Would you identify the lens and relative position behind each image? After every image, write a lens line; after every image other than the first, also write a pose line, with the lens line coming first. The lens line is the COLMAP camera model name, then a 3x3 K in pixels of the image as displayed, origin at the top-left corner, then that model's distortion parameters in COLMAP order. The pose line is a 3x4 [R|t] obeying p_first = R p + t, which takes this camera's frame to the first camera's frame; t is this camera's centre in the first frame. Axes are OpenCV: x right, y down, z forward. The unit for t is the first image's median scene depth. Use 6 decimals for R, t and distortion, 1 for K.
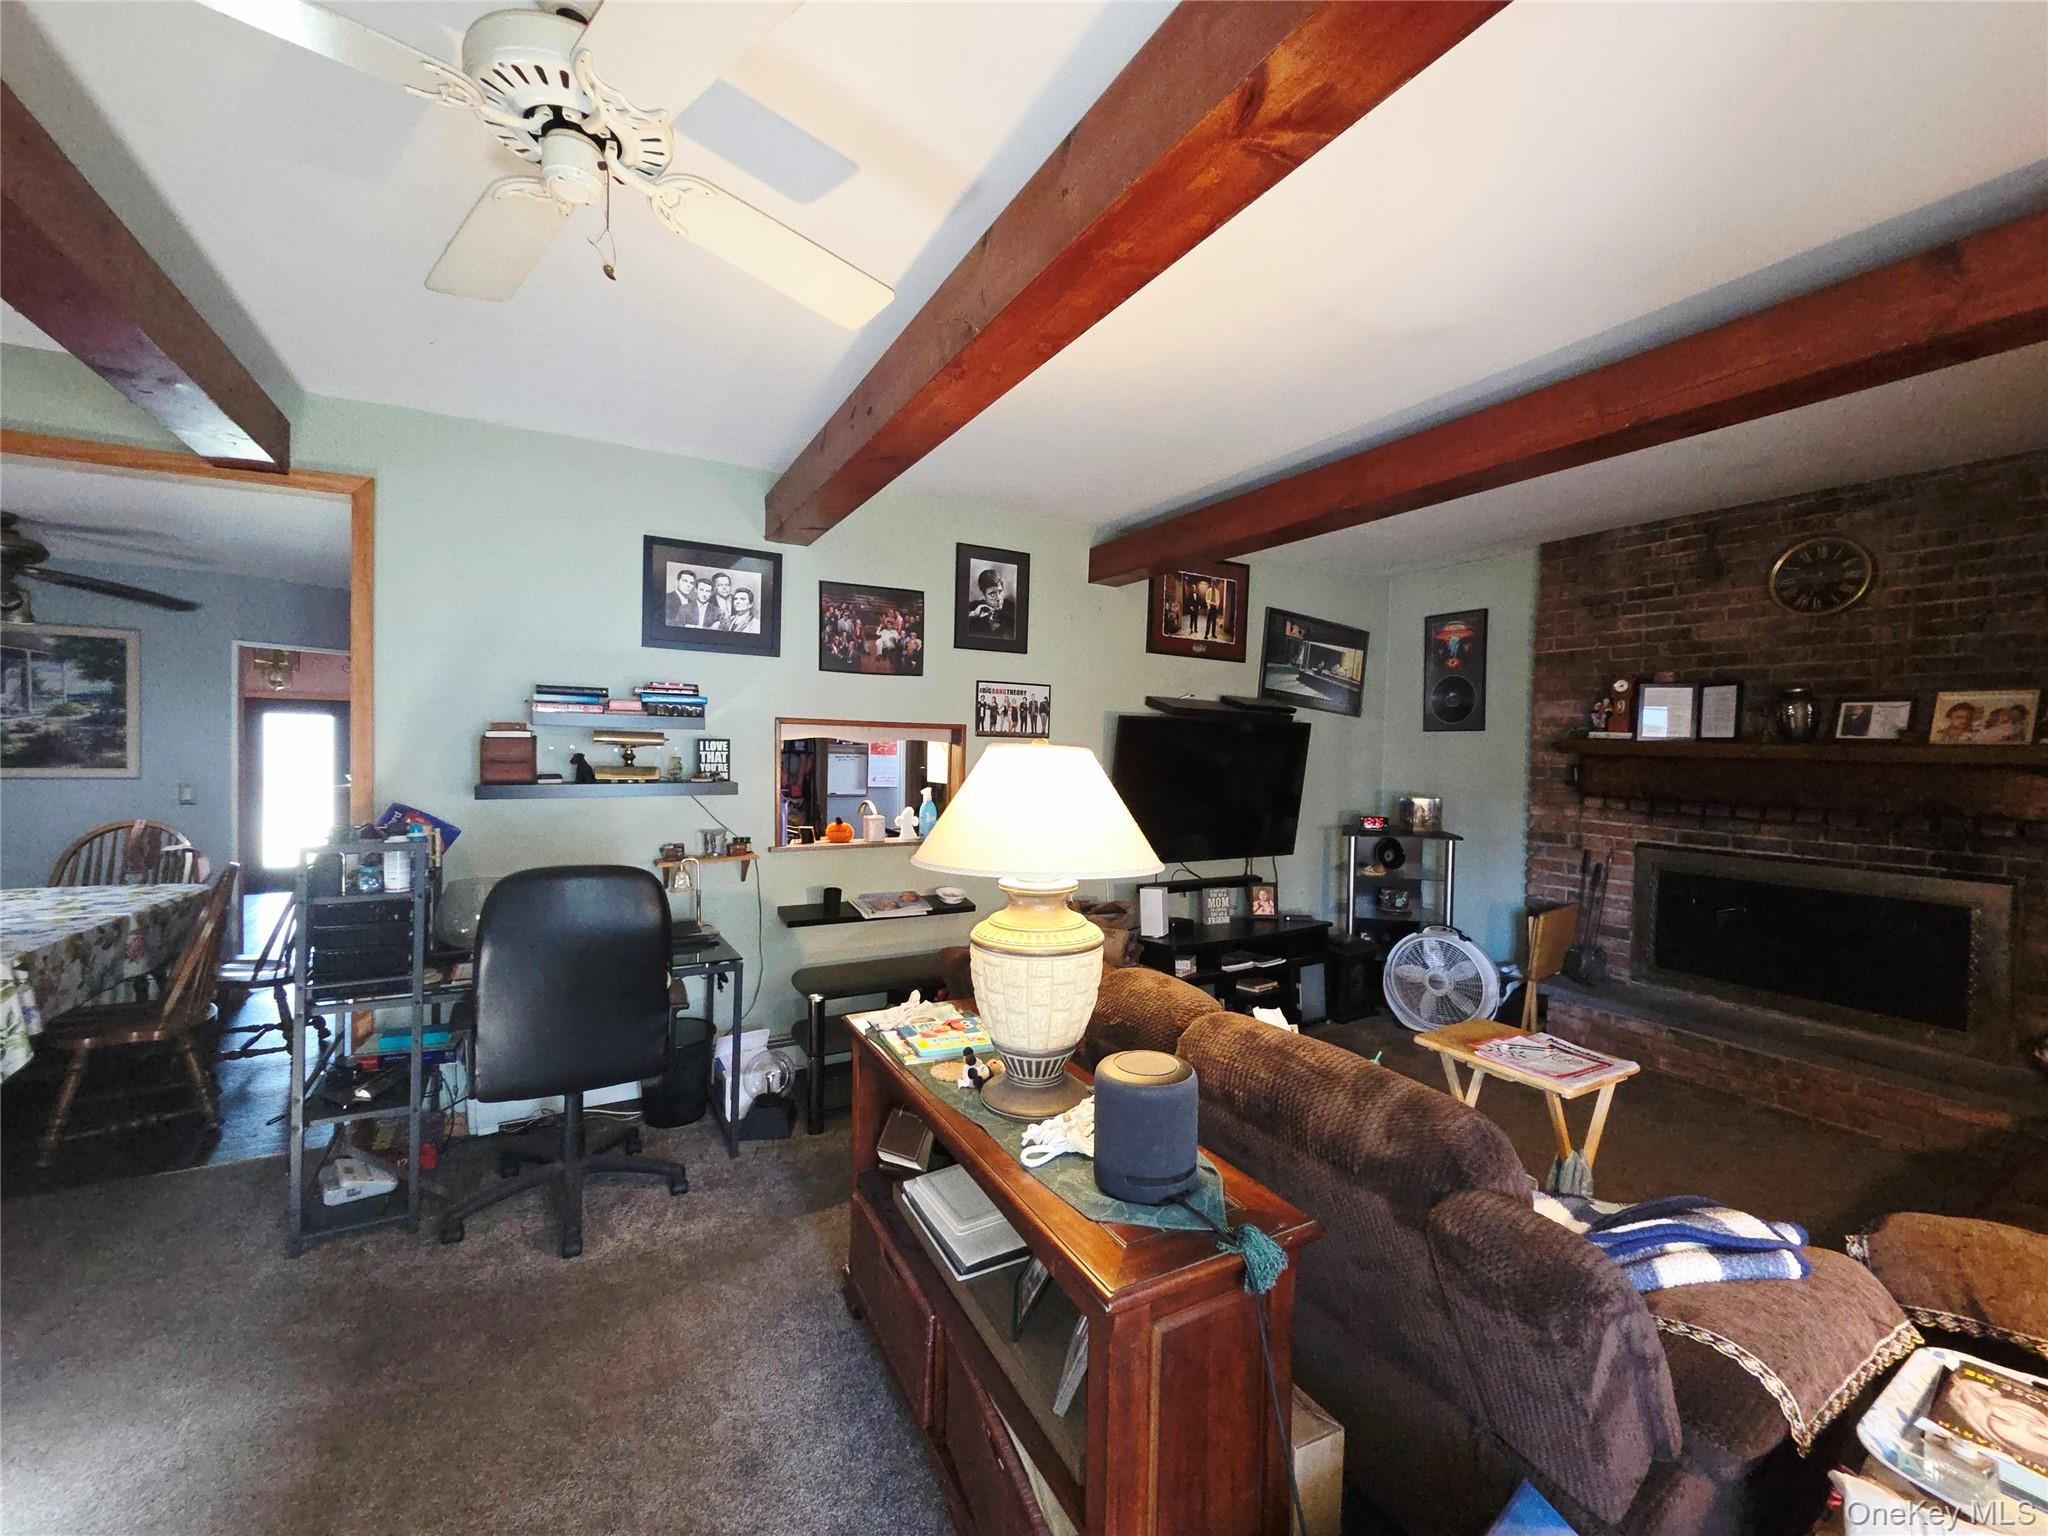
lens RADIAL K [[838.1, 0, 1033.7], [0, 838.1, 767.5], [0, 0, 1]] dist [0.003102, -0.000058]
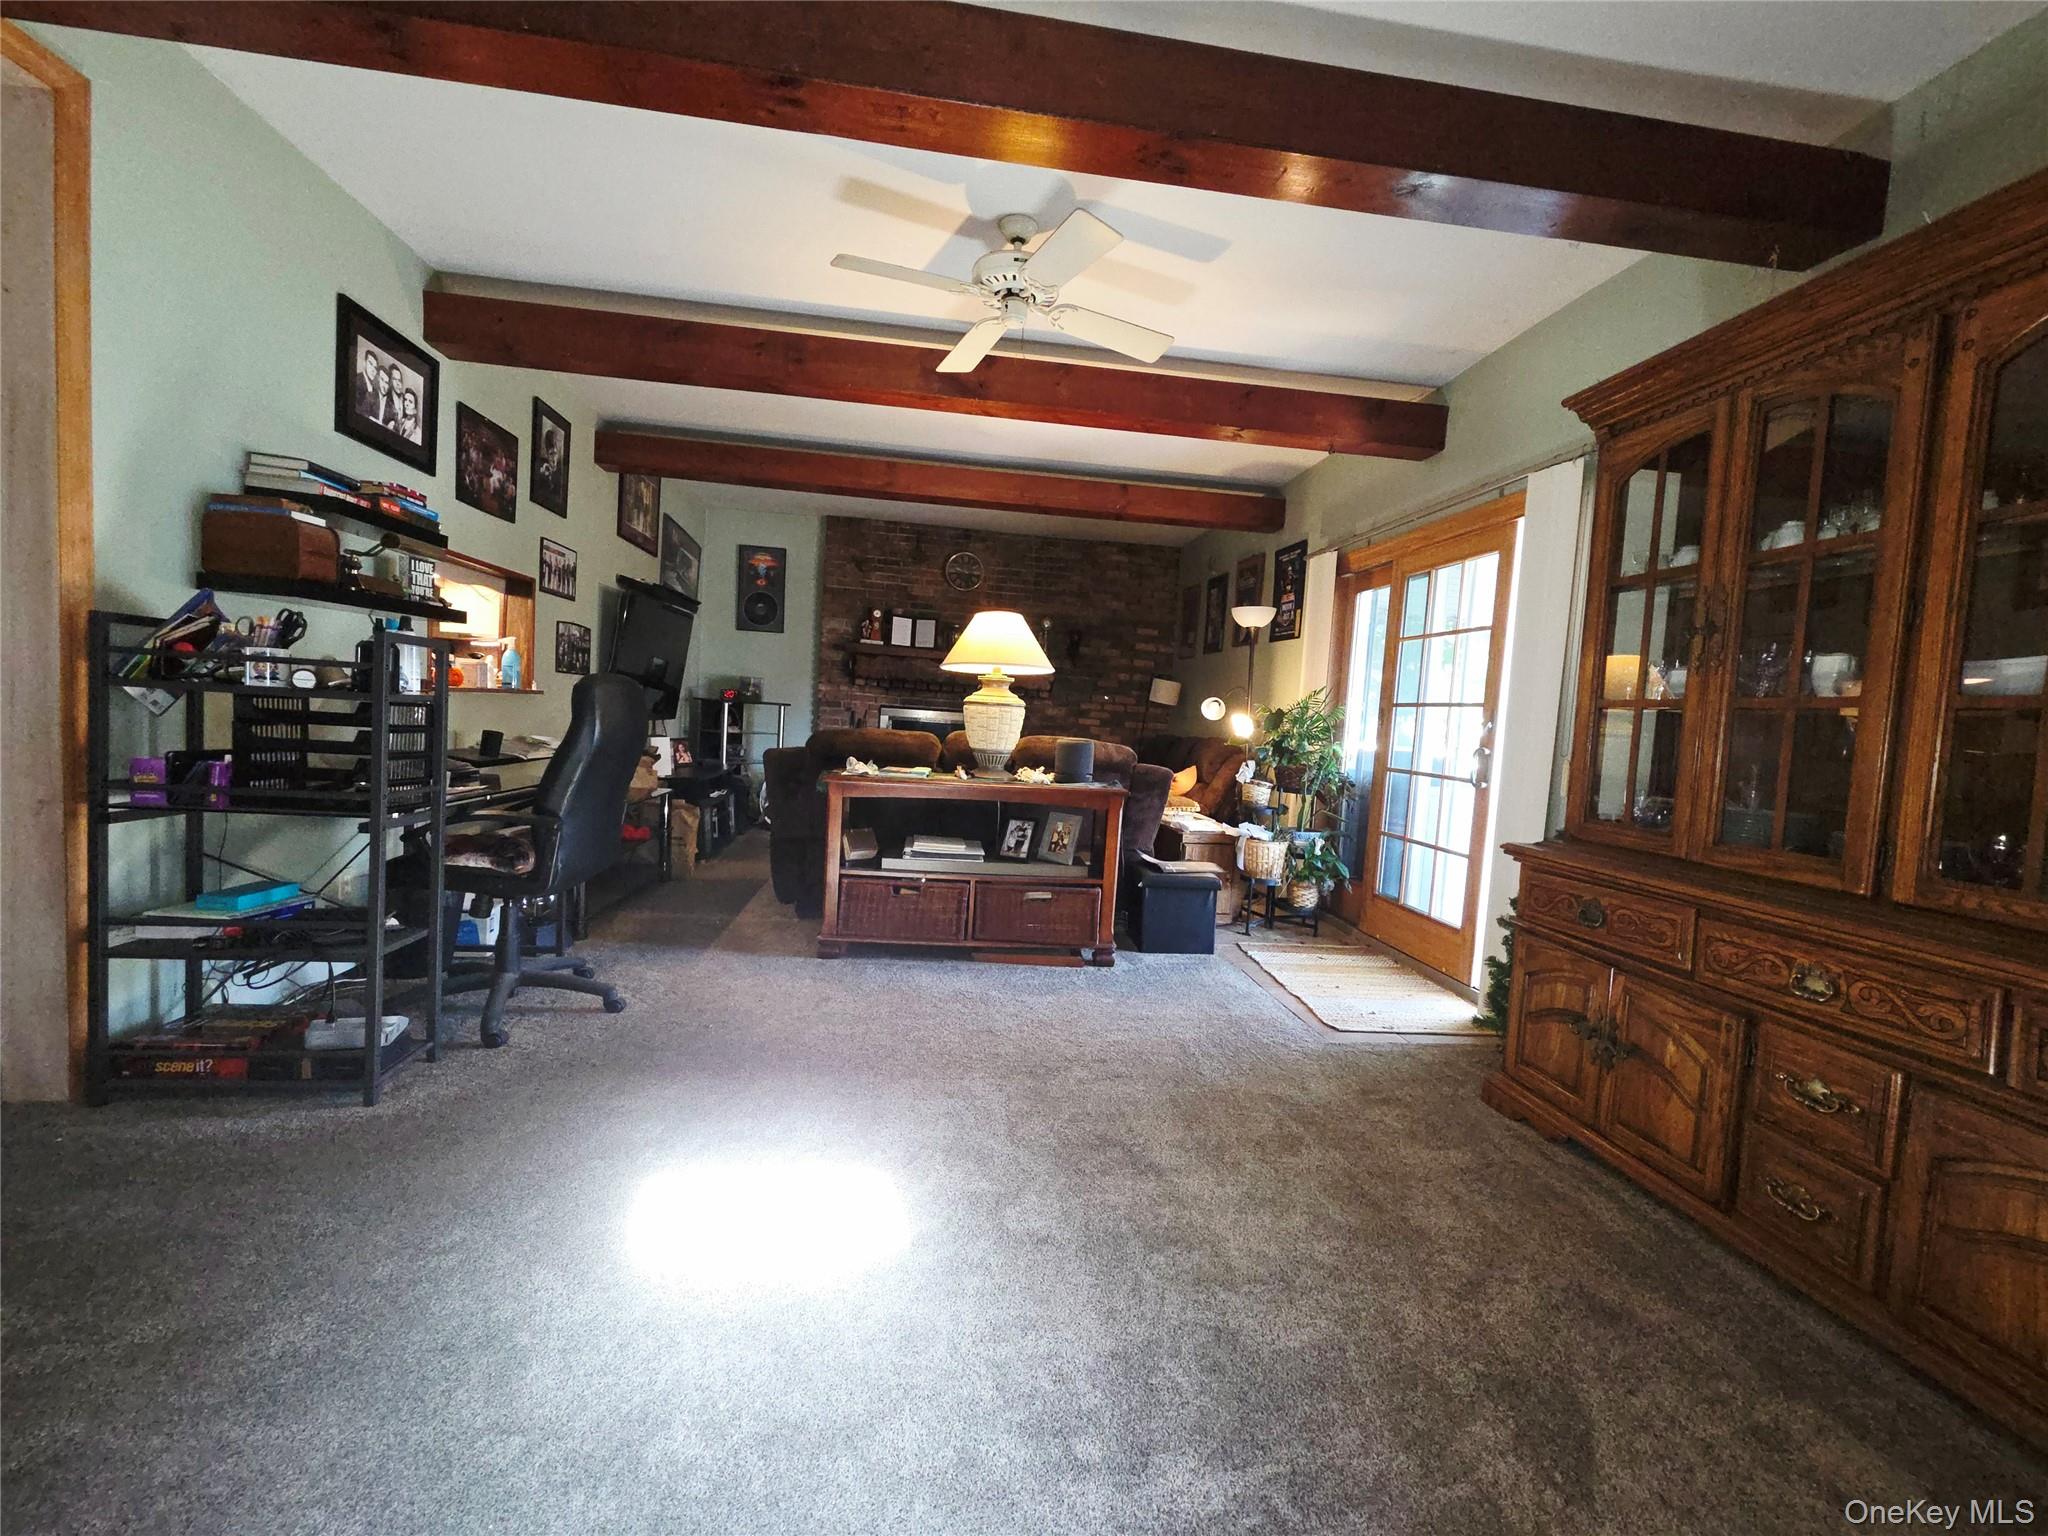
lens RADIAL K [[838.1, 0, 1024.4], [0, 838.1, 762.9], [0, 0, 1]] dist [0.003102, -0.000058]
pose [[0.398095, -0.048567, 0.916058, -0.827300], [-0.034576, 0.997094, 0.067890, 0.087090], [-0.916692, -0.058700, 0.395259, 0.028992]]
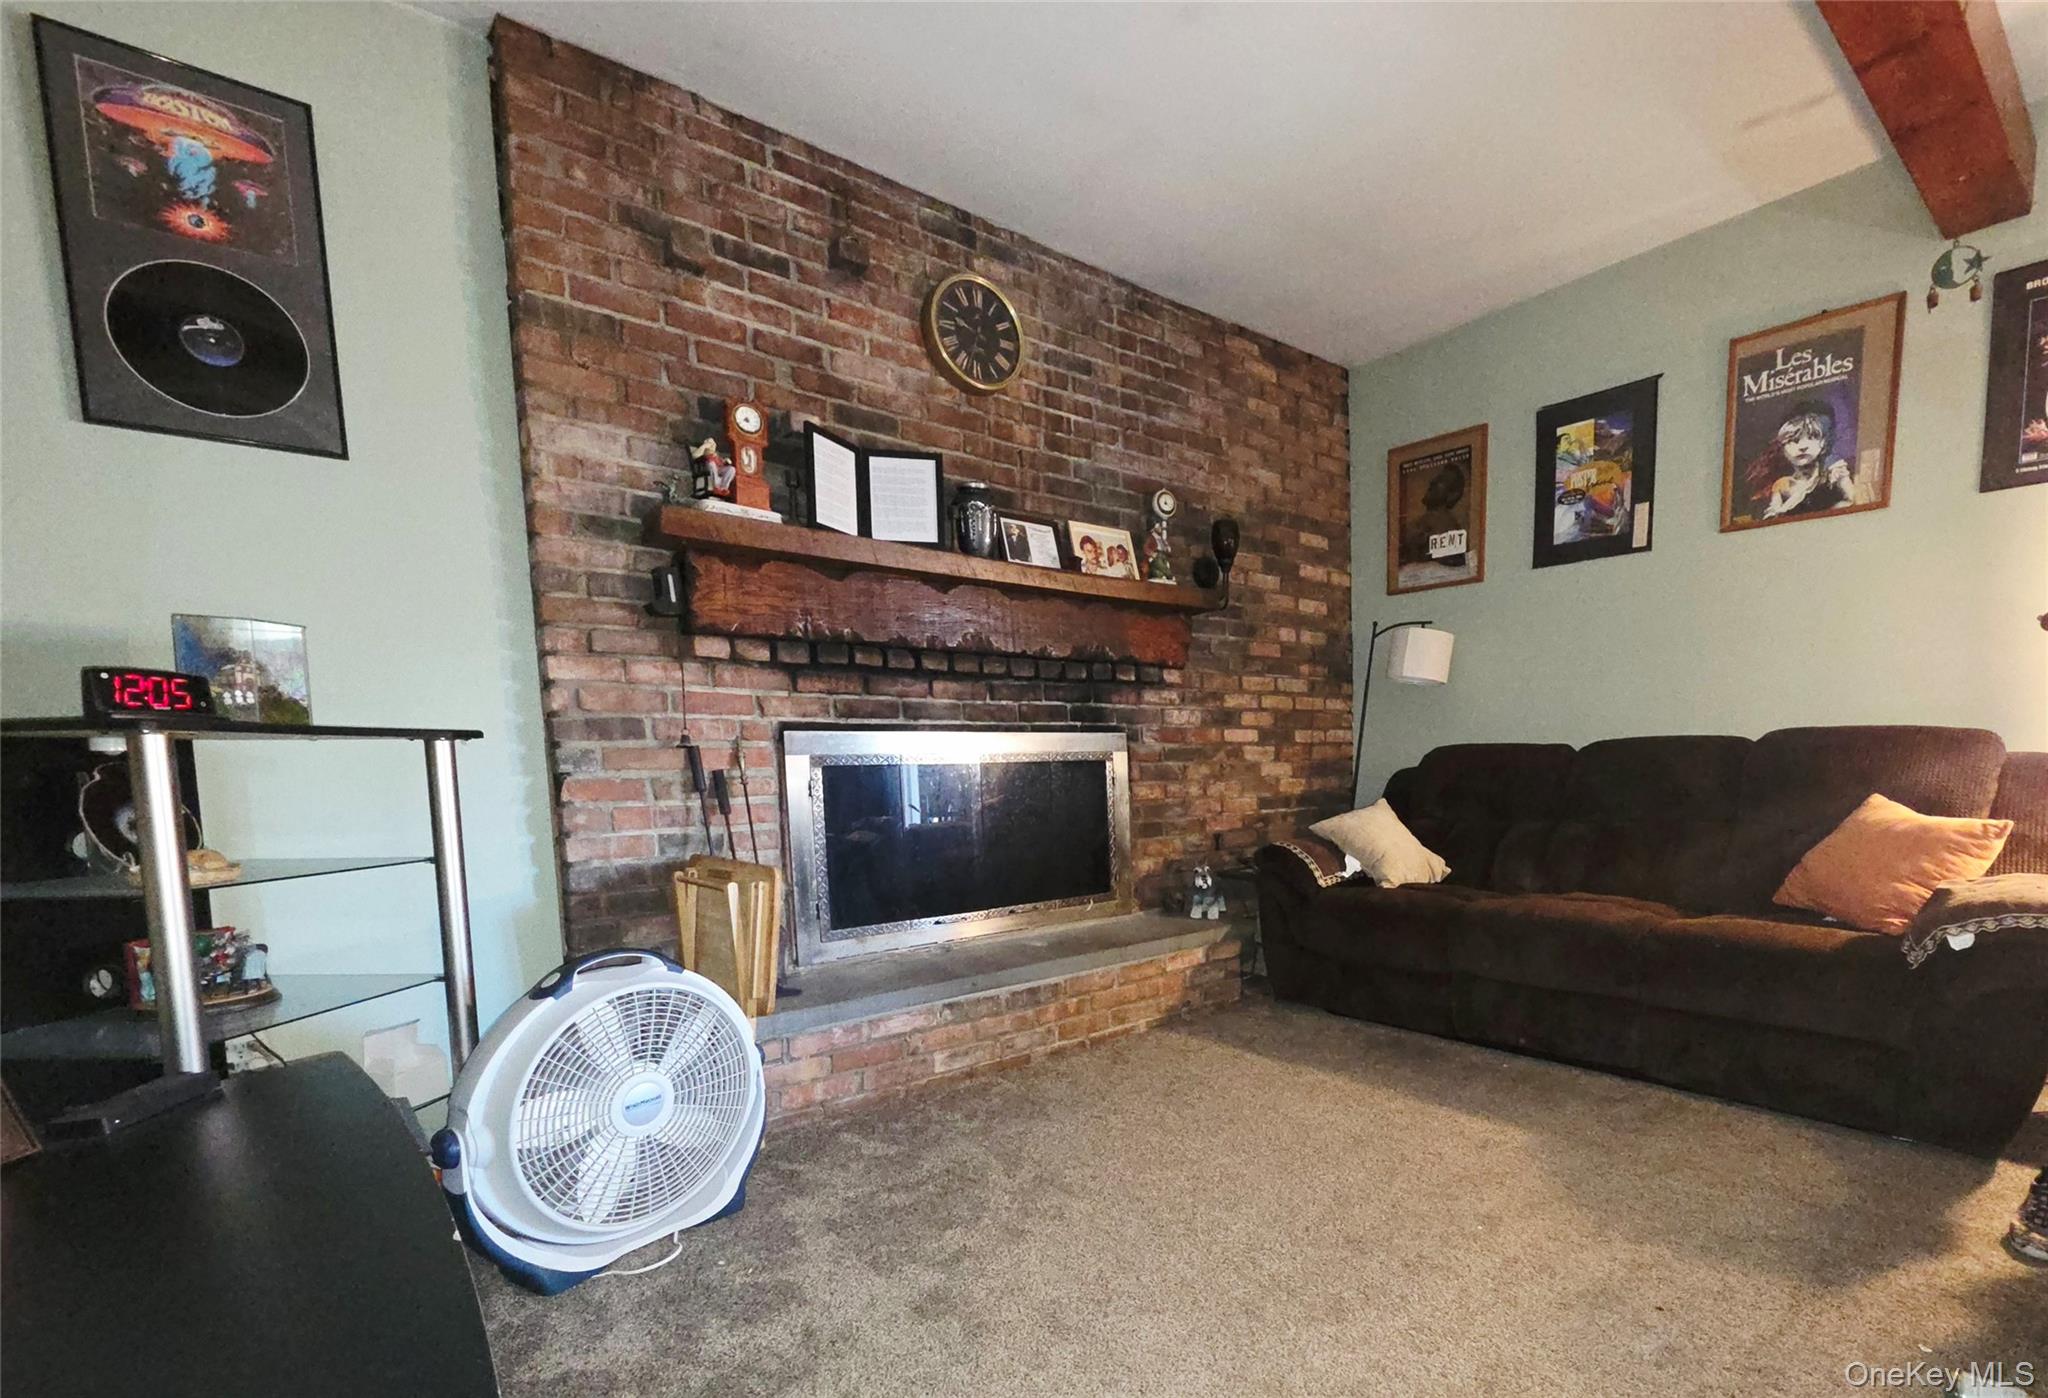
lens RADIAL K [[939.4, 0, 1160.7], [0, 939.4, 851.2], [0, 0, 1]] dist [-0.002736, -0.000997]
pose [[-0.203700, -0.114308, 0.972337, 0.053663], [0.035636, 0.991637, 0.124043, 0.113949], [-0.978384, 0.059918, -0.197923, 0.947889]]
